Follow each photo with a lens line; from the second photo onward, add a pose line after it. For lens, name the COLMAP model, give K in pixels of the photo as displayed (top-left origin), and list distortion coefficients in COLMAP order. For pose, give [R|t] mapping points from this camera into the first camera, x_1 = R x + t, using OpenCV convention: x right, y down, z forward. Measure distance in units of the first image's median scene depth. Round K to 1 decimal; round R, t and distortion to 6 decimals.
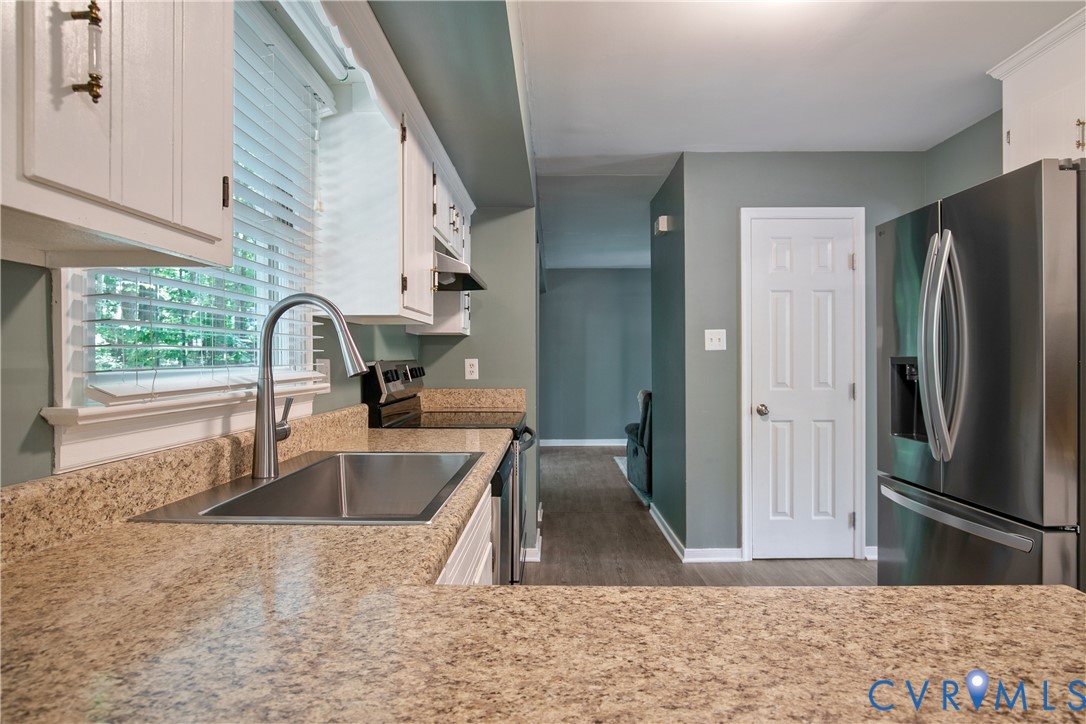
lens RADIAL K [[595.6, 0, 548.0], [0, 595.6, 361.8], [0, 0, 1]] dist [-0.000806, -0.000248]
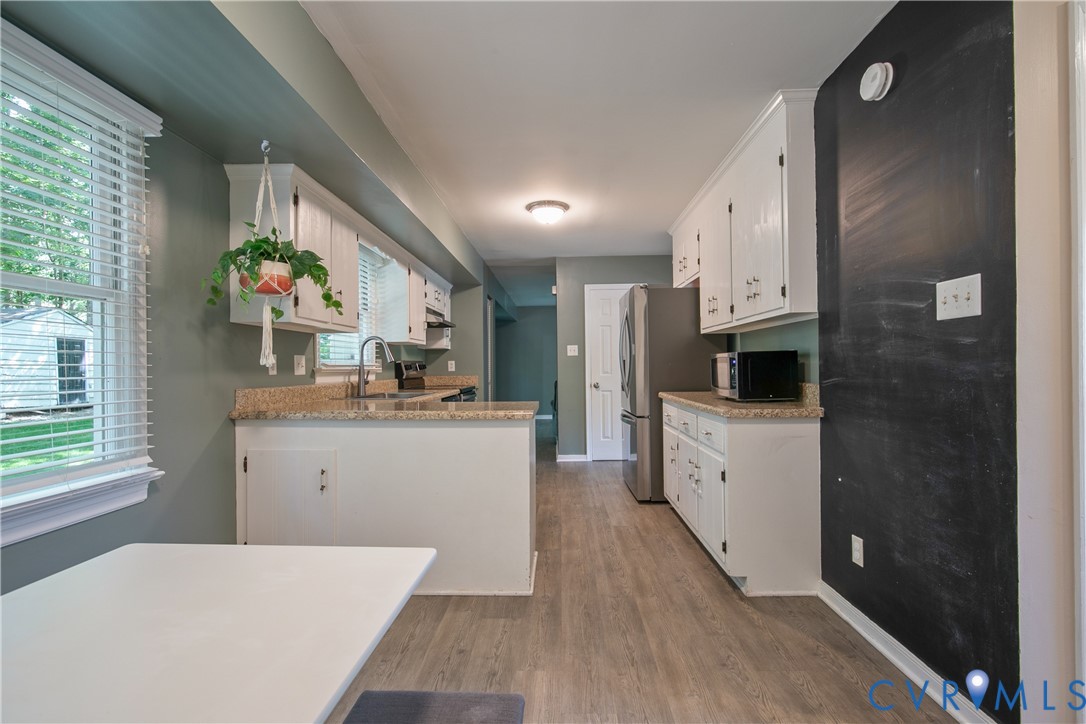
lens RADIAL K [[491.1, 0, 543.9], [0, 491.1, 365.2], [0, 0, 1]] dist [0.020689, 0.000166]
pose [[0.999559, -0.008232, -0.028523, 0.312611], [0.007919, 0.999907, -0.011081, 0.041140], [0.028611, 0.010851, 0.999532, -0.876744]]
